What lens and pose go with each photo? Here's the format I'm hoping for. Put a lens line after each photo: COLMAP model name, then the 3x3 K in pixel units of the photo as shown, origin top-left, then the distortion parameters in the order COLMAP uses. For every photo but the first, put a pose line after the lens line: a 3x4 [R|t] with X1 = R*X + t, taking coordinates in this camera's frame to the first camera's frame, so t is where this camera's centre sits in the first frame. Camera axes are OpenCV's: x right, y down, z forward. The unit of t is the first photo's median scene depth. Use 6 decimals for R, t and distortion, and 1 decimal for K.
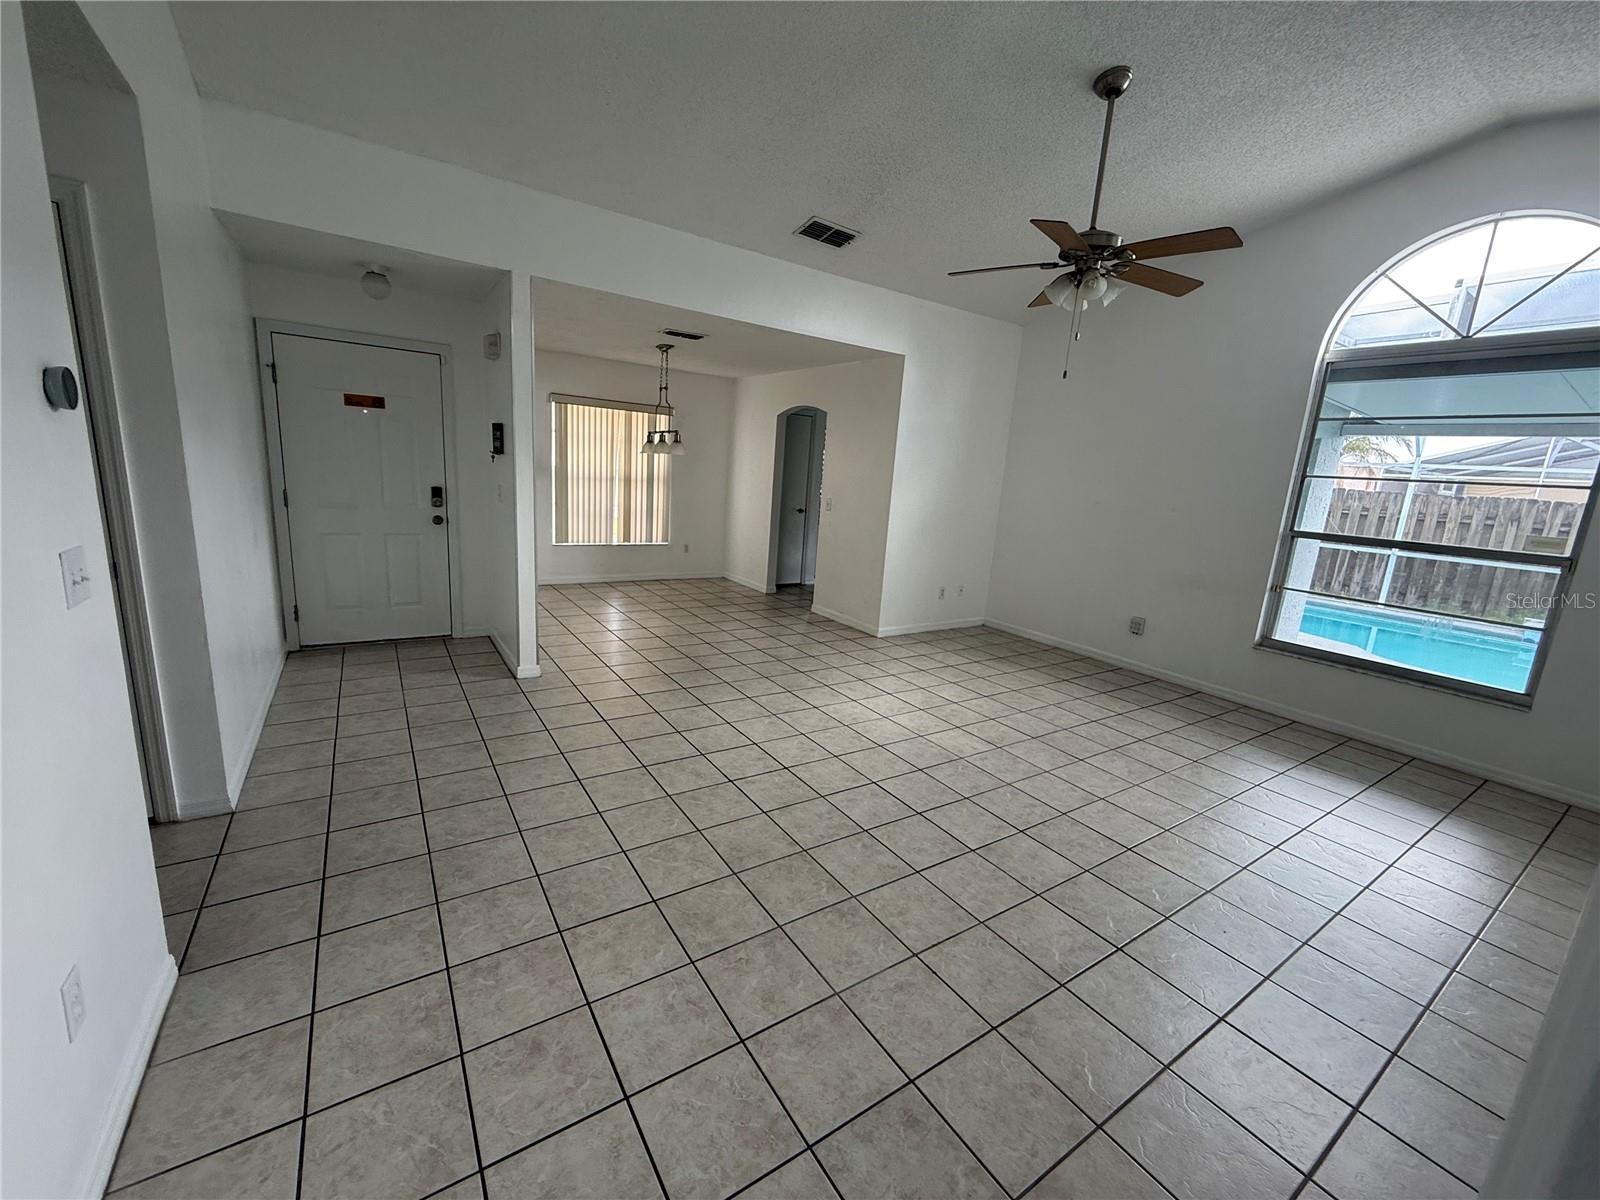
lens RADIAL K [[638.7, 0, 795.2], [0, 638.7, 601.5], [0, 0, 1]] dist [-0.001074, 0.000285]
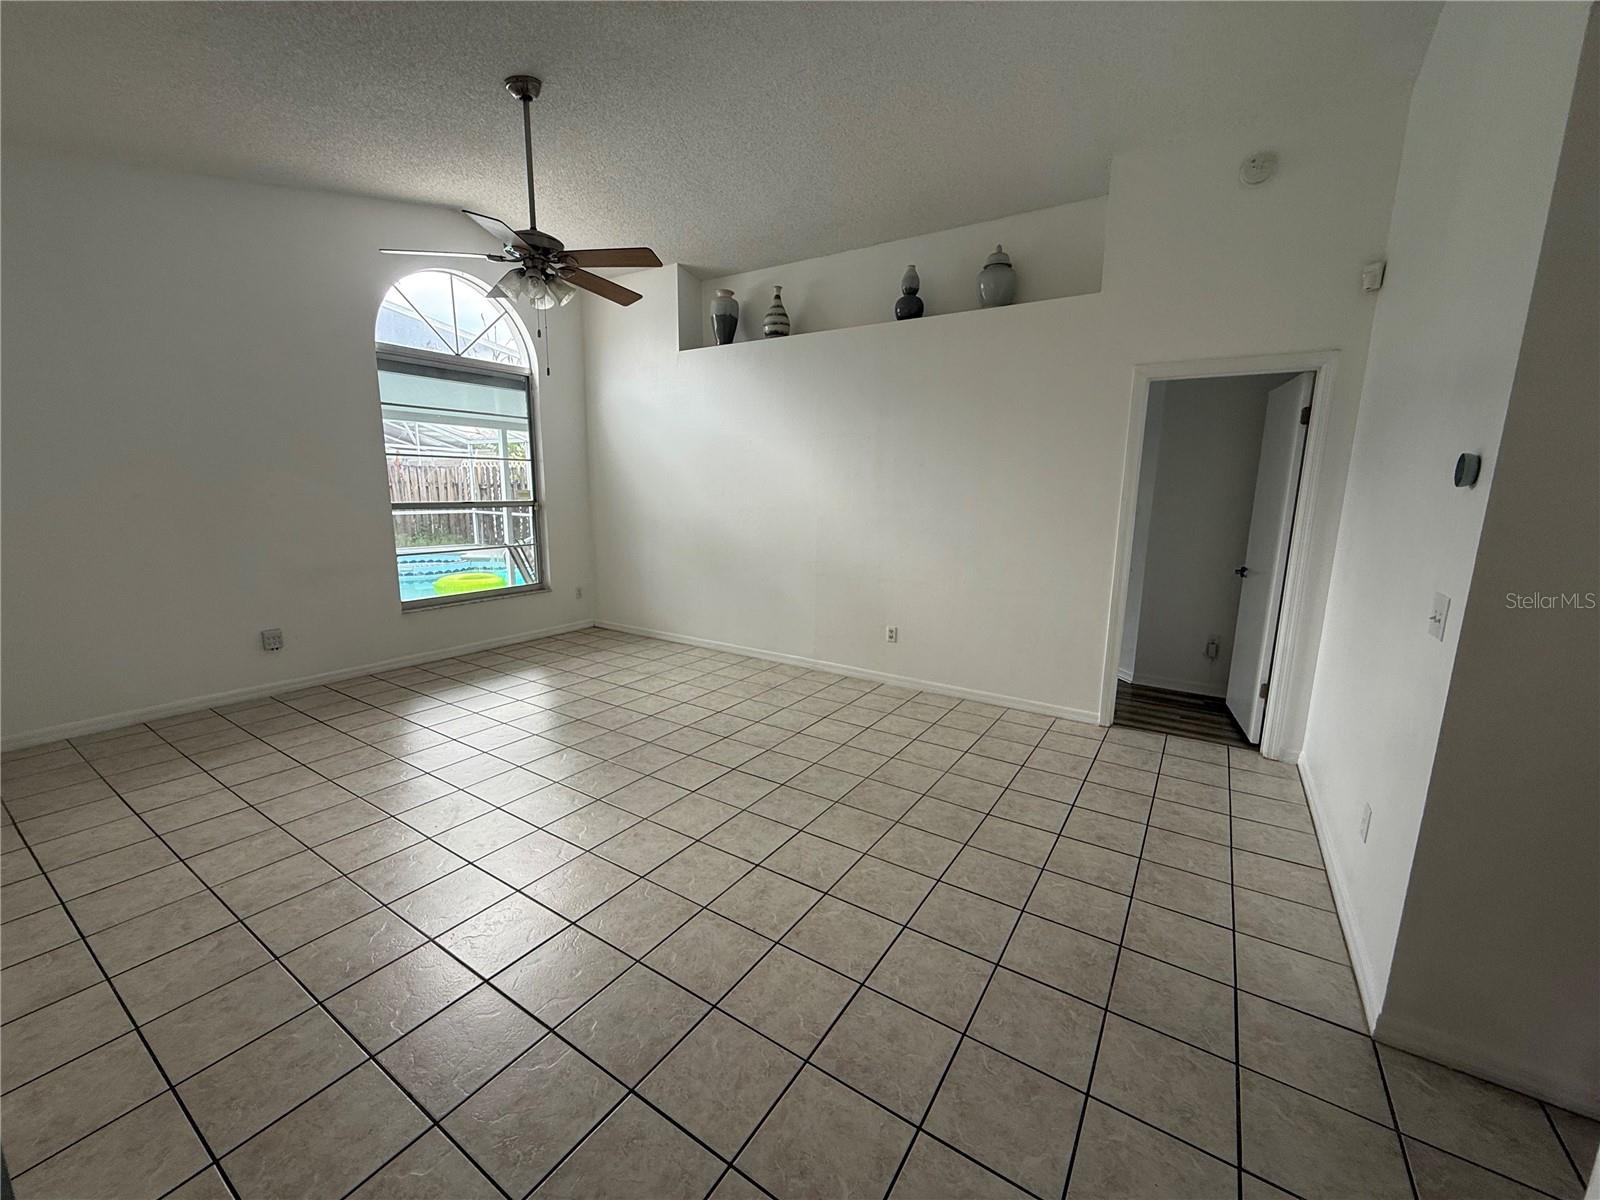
lens RADIAL K [[638.7, 0, 795.2], [0, 638.7, 601.5], [0, 0, 1]] dist [-0.001074, 0.000285]
pose [[-0.392575, -0.237767, 0.888455, -0.782870], [0.148920, 0.936825, 0.316514, -0.296641], [-0.907583, 0.256565, -0.332366, 1.157590]]
